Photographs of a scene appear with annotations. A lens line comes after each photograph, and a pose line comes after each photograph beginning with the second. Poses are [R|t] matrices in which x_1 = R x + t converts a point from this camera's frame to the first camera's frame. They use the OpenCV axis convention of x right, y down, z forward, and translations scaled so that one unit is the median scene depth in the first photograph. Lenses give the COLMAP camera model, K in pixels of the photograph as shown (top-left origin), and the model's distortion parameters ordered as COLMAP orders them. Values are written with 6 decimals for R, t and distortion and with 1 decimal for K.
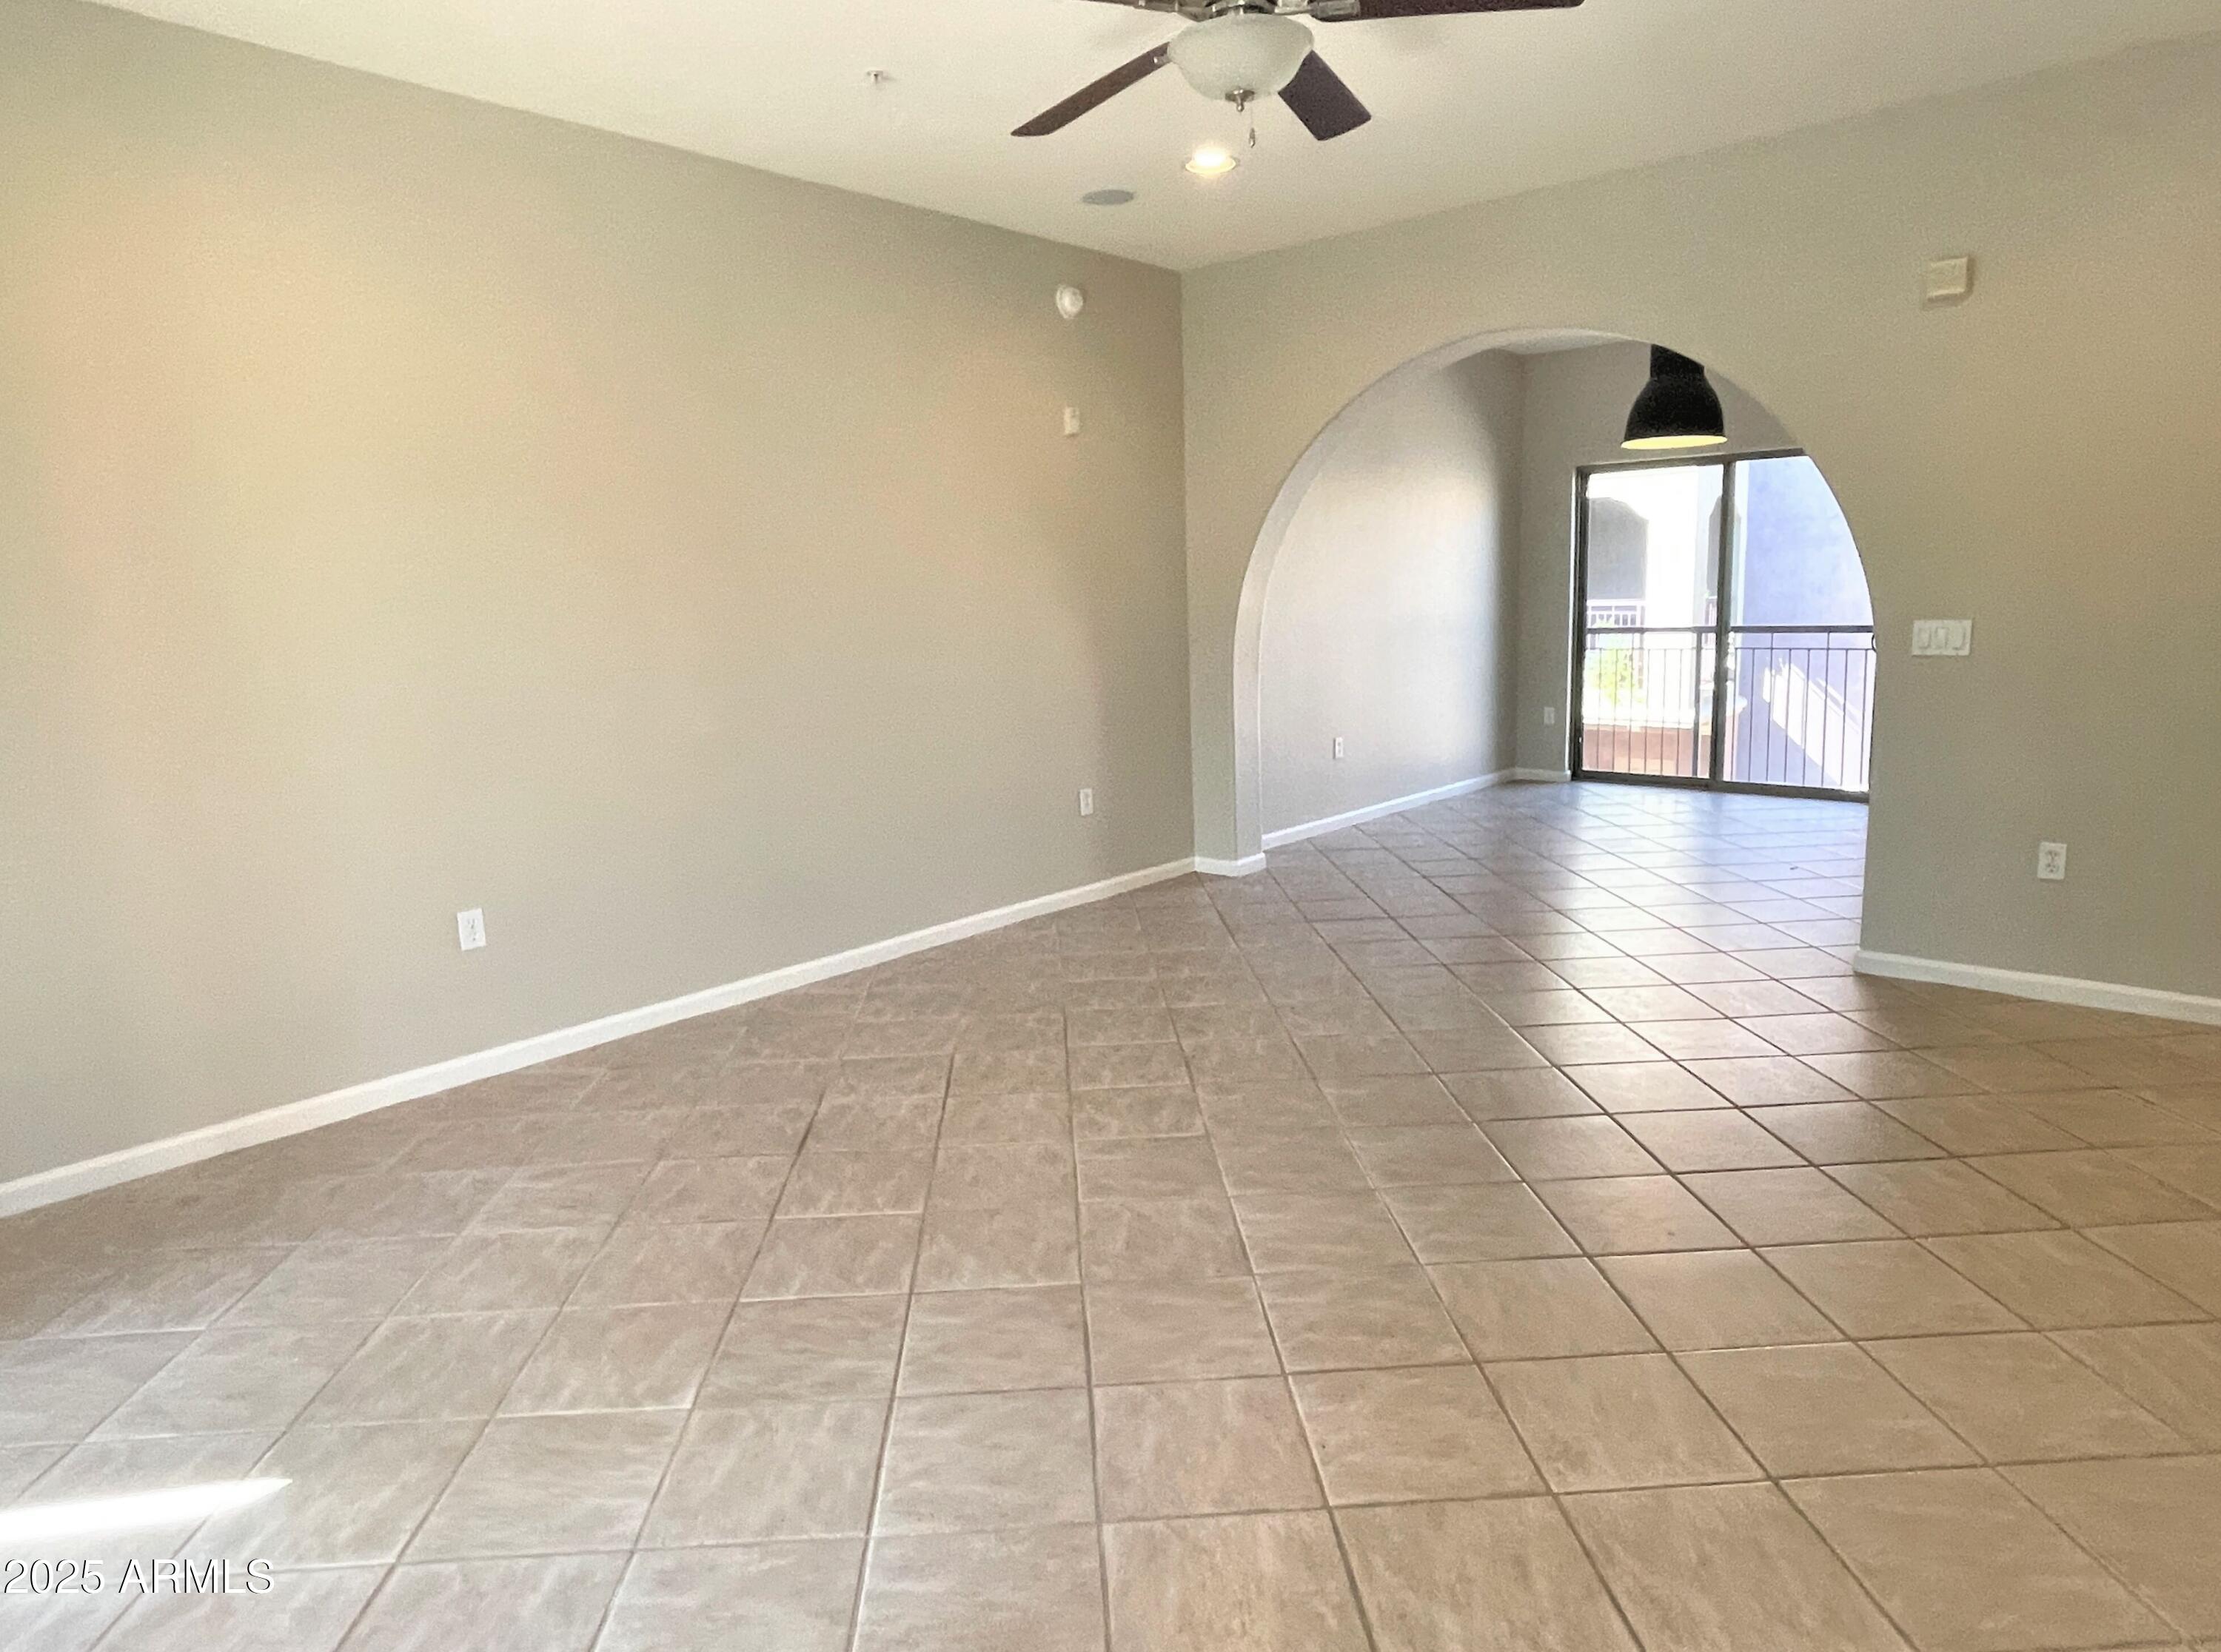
lens RADIAL K [[1309.7, 0, 1135.0], [0, 1309.7, 800.4], [0, 0, 1]] dist [0.000480, -0.001454]
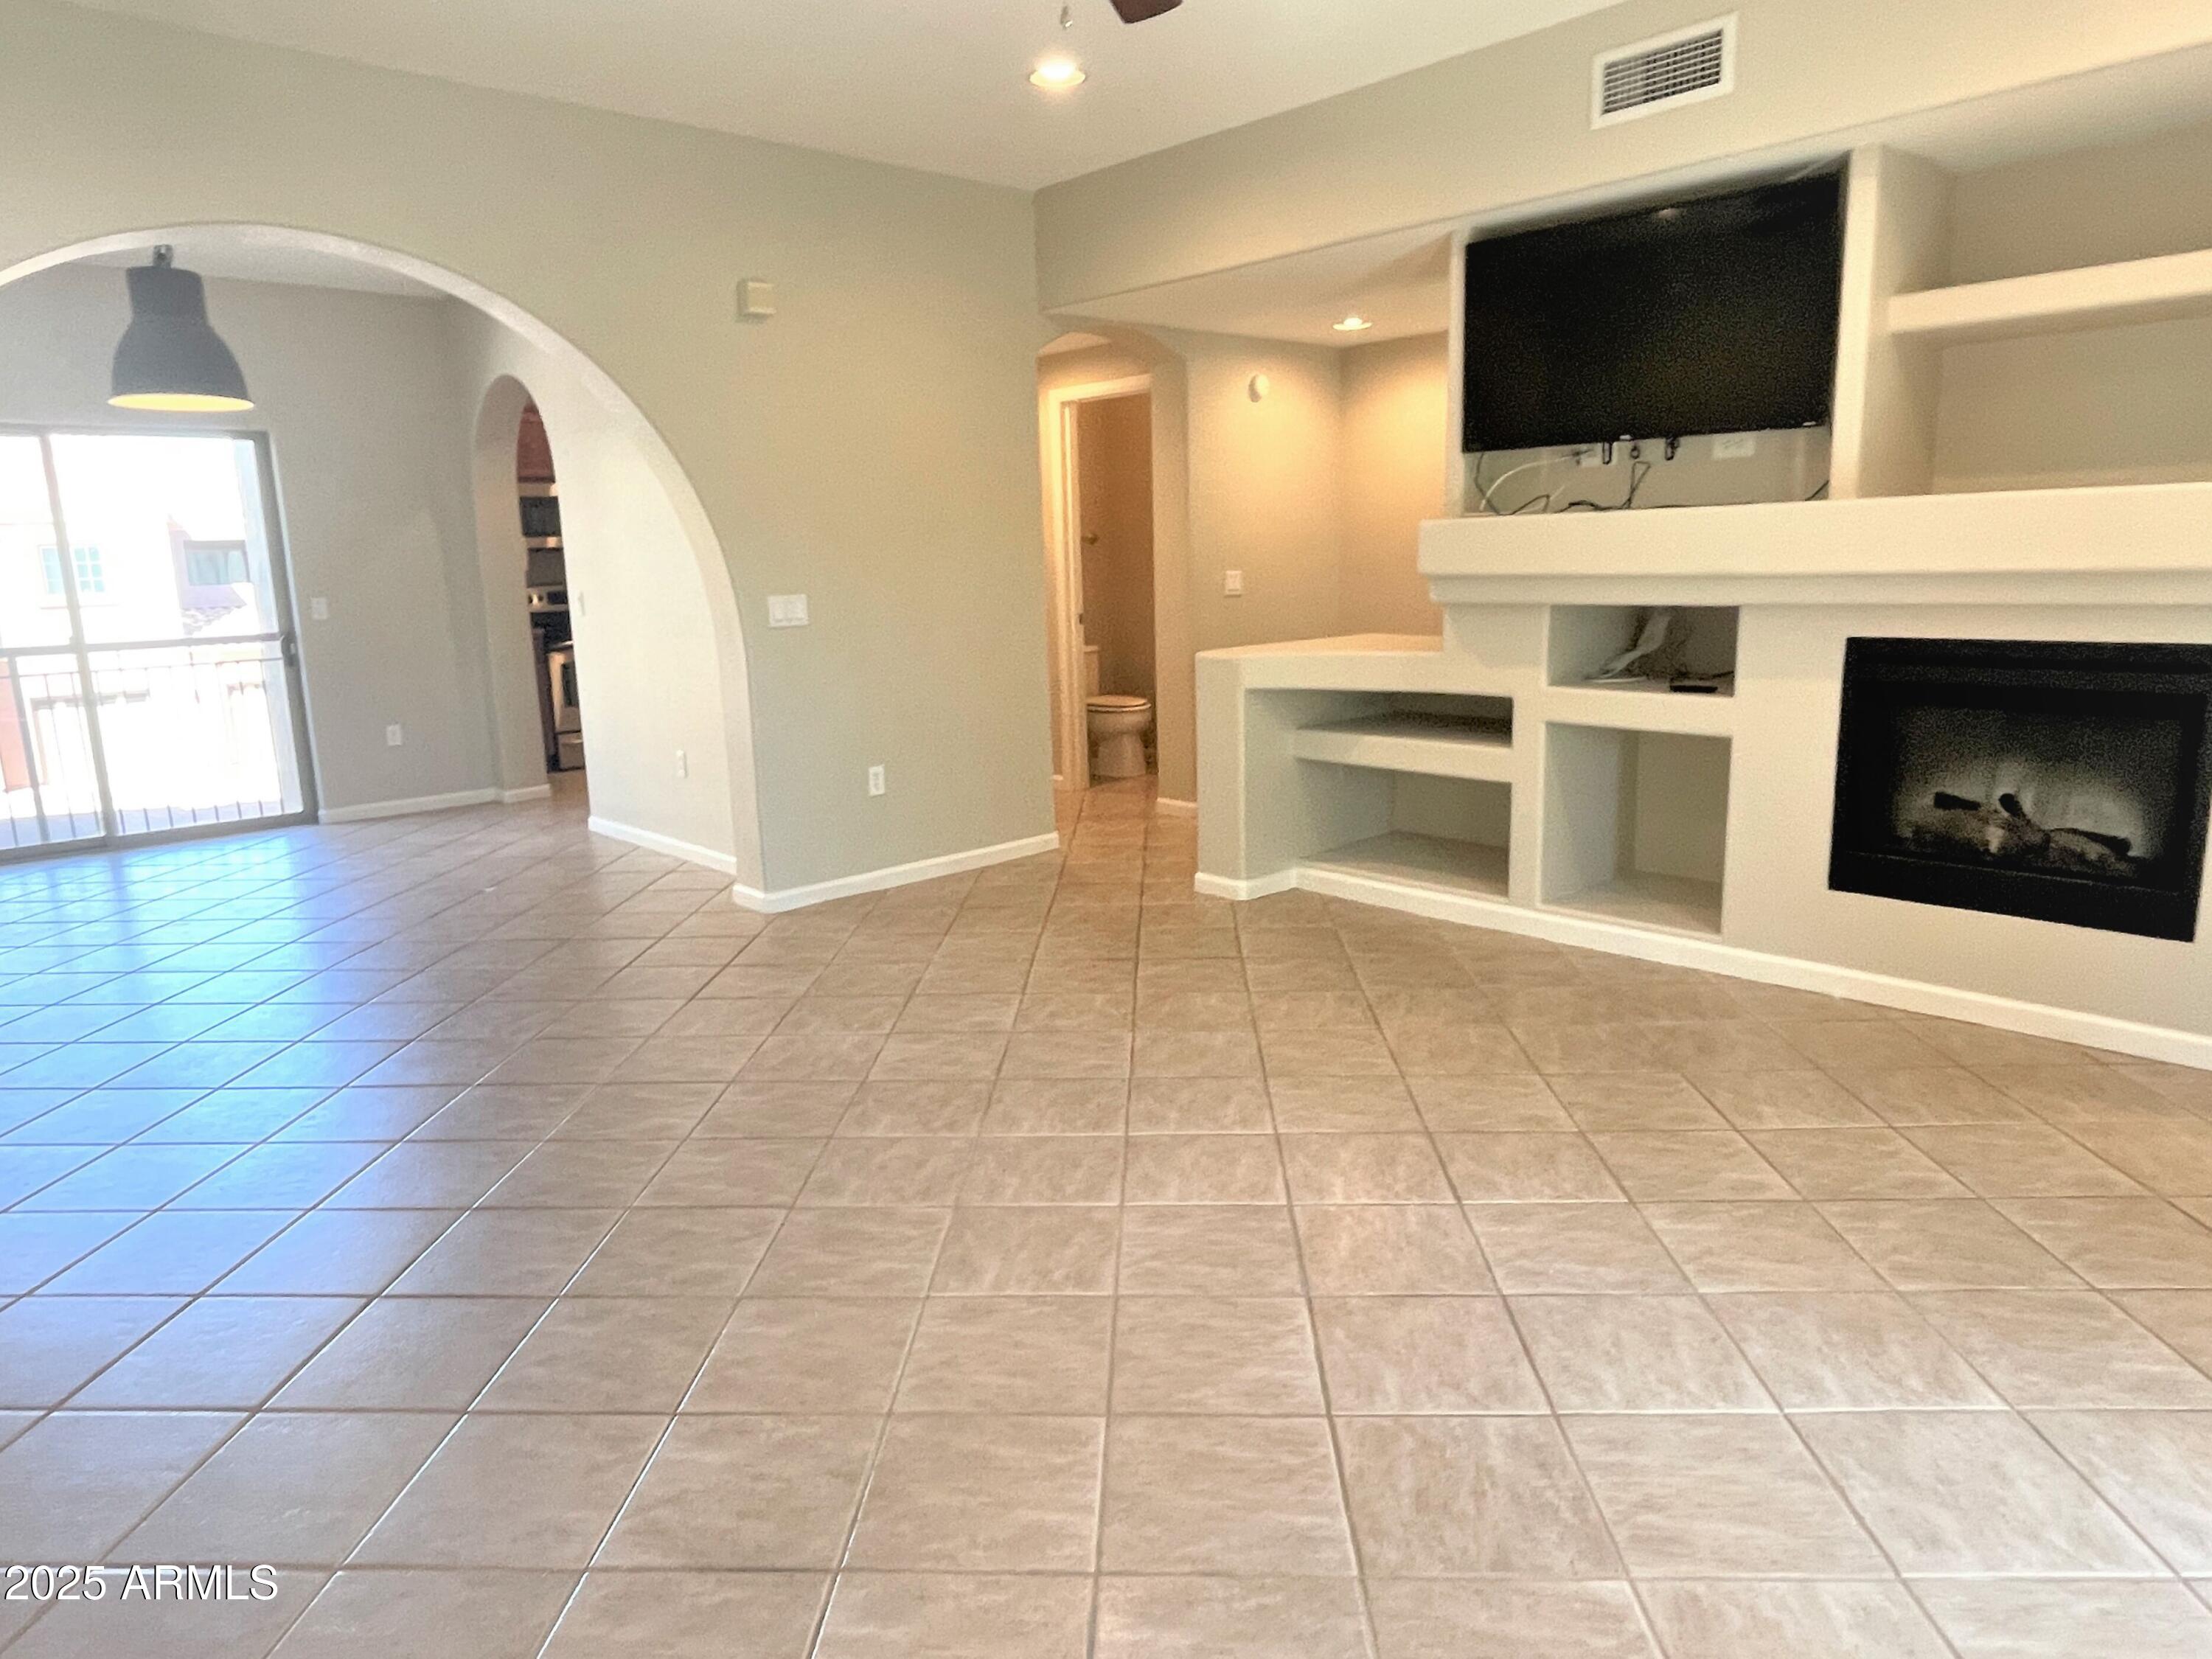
lens RADIAL K [[1332.2, 0, 1098.4], [0, 1332.2, 813.9], [0, 0, 1]] dist [0.000112, -0.003002]
pose [[0.124098, -0.165564, 0.978360, -0.662915], [0.185532, 0.972465, 0.141033, -0.078346], [-0.974771, 0.164015, 0.151399, 0.702775]]
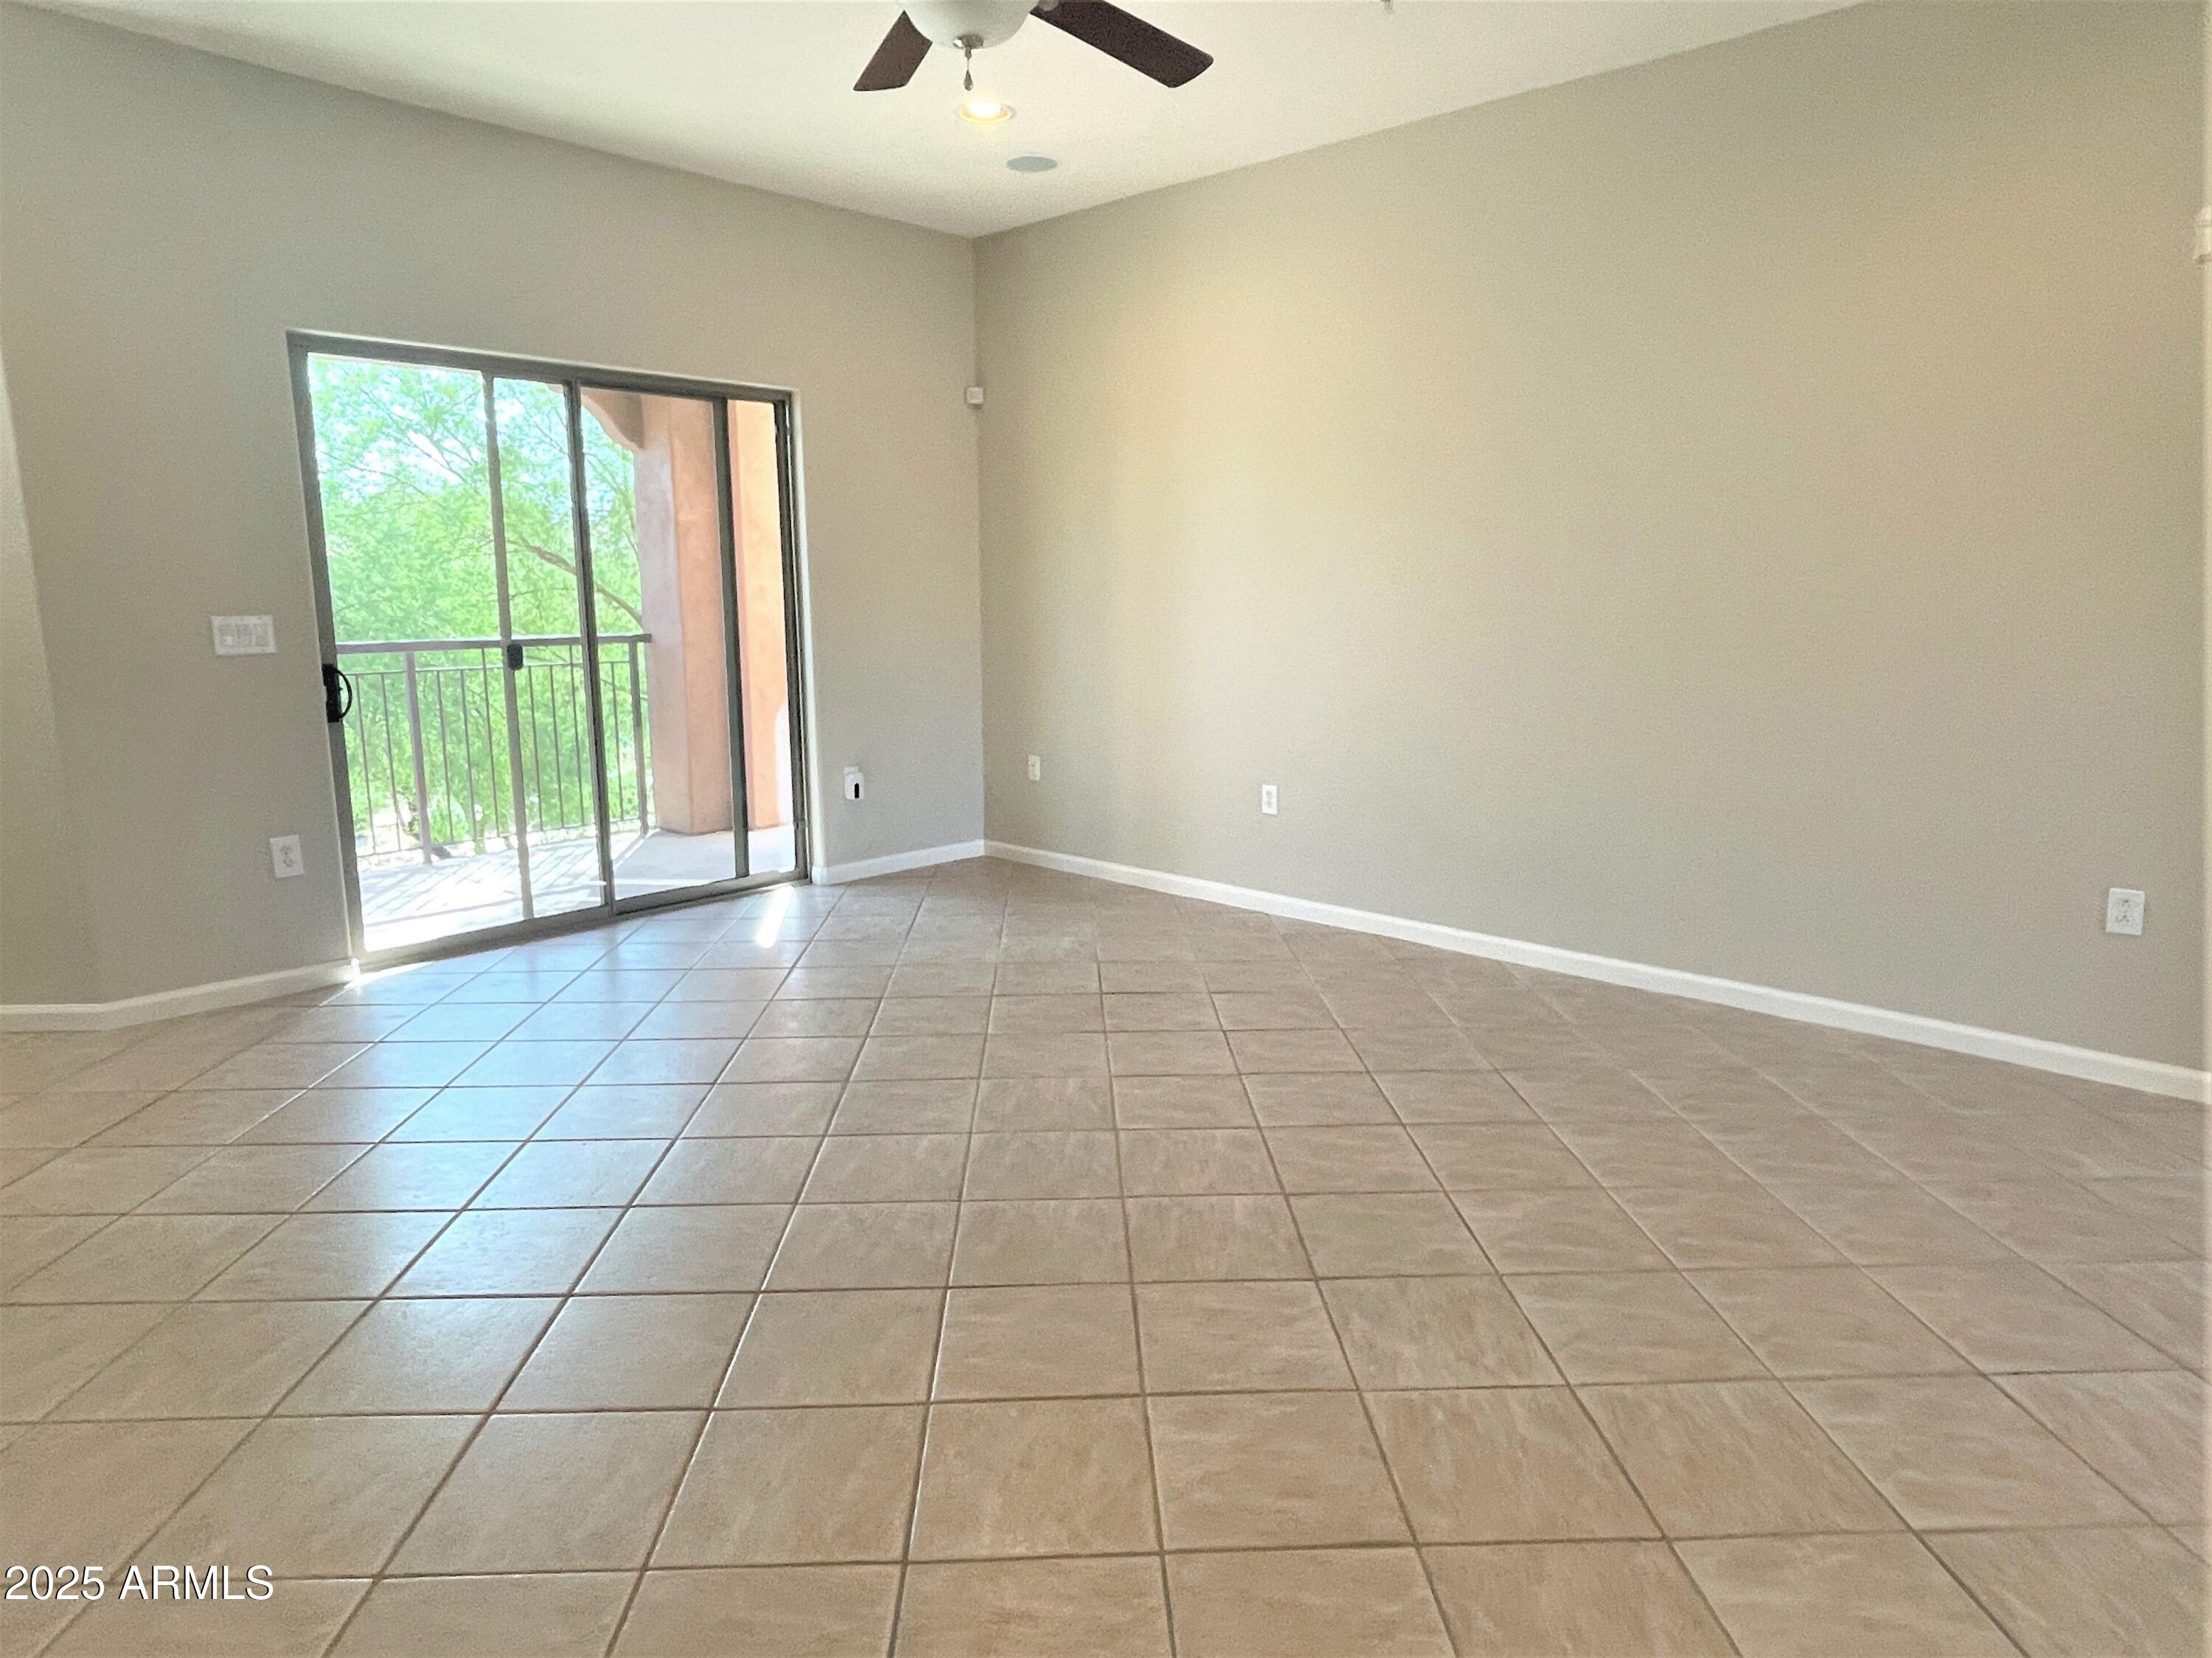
lens RADIAL K [[1304.5, 0, 1130.4], [0, 1304.5, 803.5], [0, 0, 1]] dist [0.000480, -0.001454]
pose [[-0.020450, 0.191268, -0.981325, 0.873677], [-0.159603, 0.968318, 0.192059, -0.144277], [0.986969, 0.160550, 0.010725, 0.905318]]
